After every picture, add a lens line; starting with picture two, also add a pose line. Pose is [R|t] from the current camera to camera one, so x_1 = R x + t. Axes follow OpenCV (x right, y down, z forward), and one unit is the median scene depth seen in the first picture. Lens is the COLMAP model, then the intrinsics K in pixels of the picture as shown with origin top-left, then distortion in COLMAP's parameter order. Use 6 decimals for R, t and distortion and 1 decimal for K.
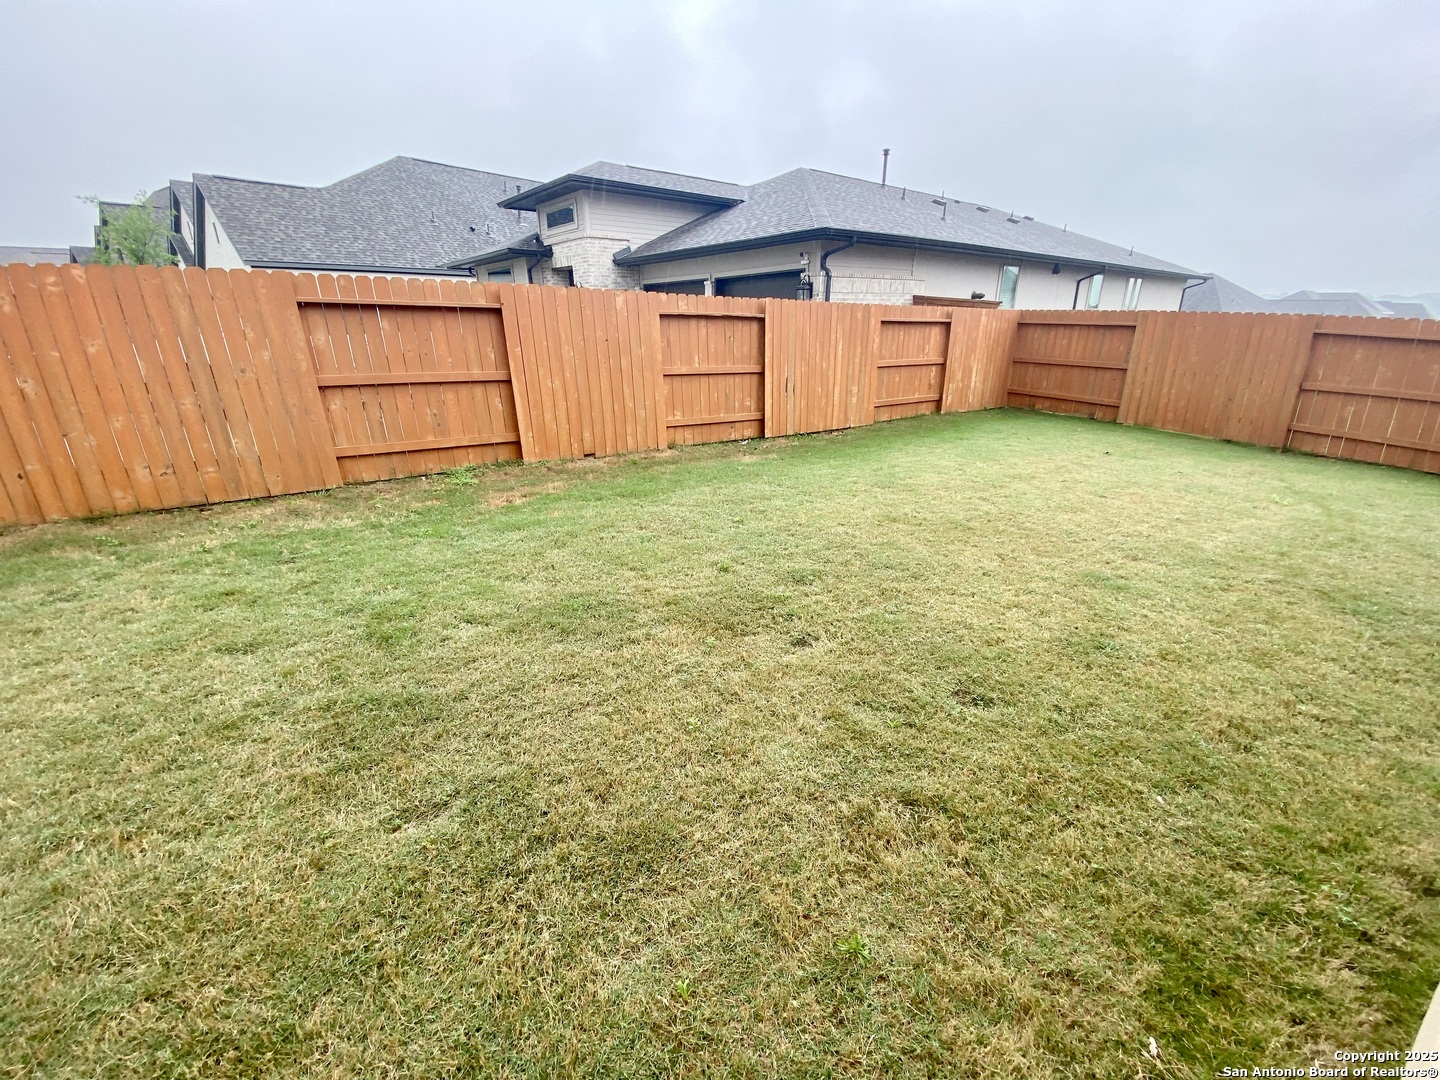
lens RADIAL K [[575.3, 0, 720.0], [0, 575.3, 540.0], [0, 0, 1]] dist [0.023262, -0.022745]
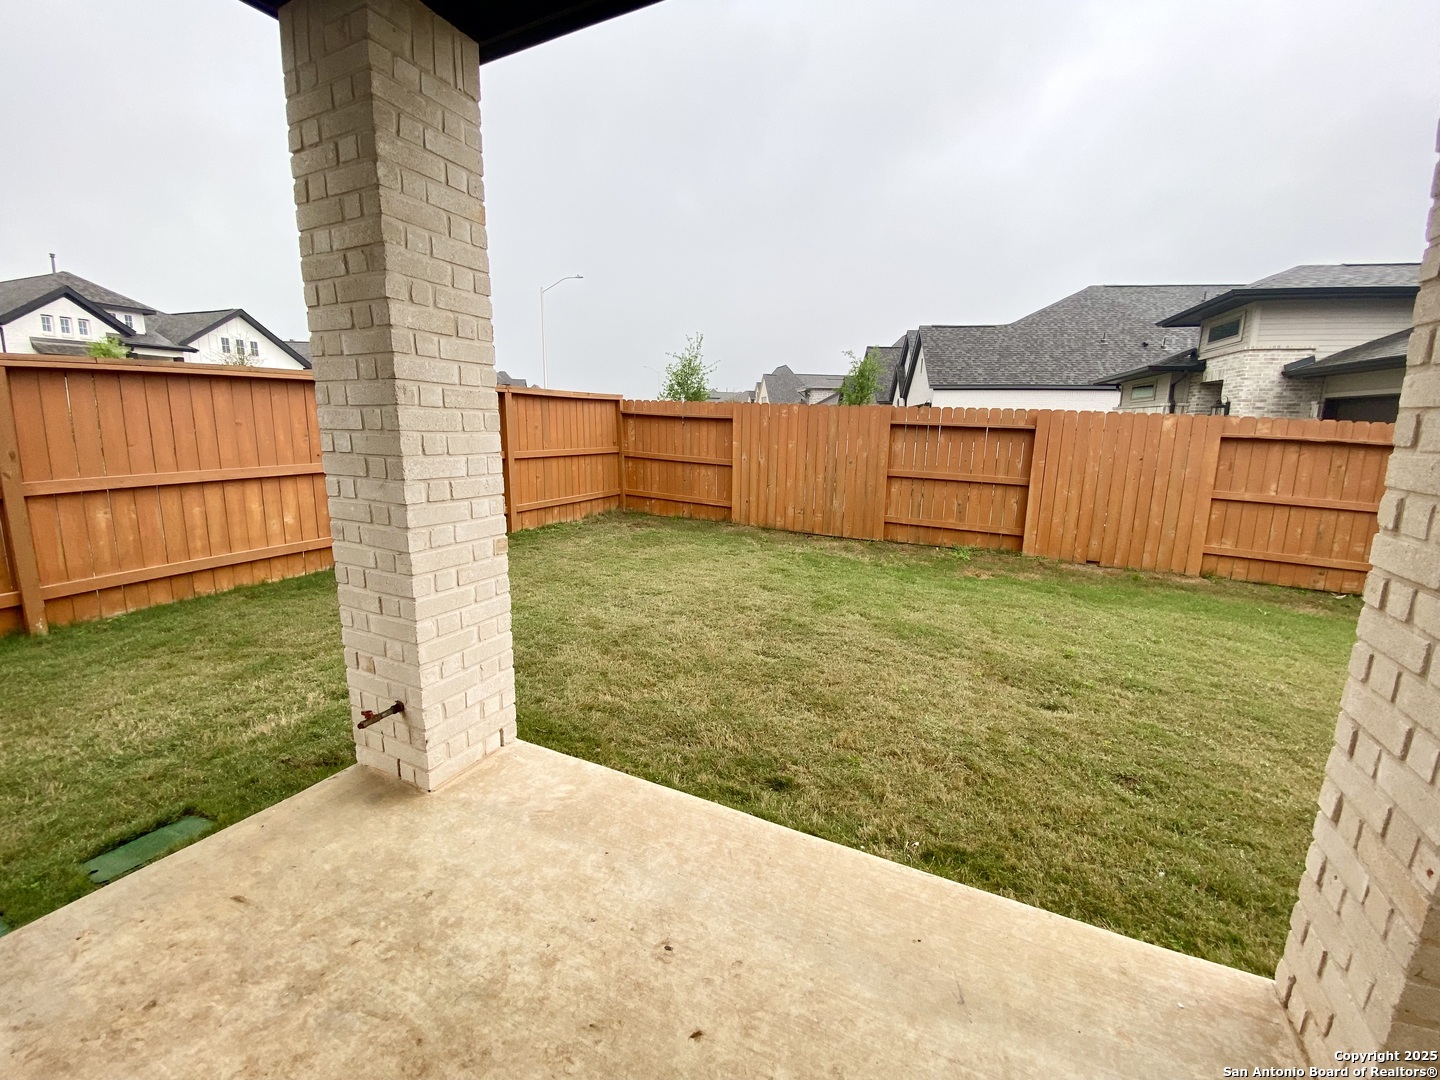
lens RADIAL K [[580.4, 0, 720.0], [0, 580.4, 540.0], [0, 0, 1]] dist [0.000018, -0.026226]
pose [[0.524621, 0.180276, -0.832029, 0.367113], [-0.317448, 0.948261, 0.005299, 0.029725], [0.789936, 0.261346, 0.554706, -0.161063]]
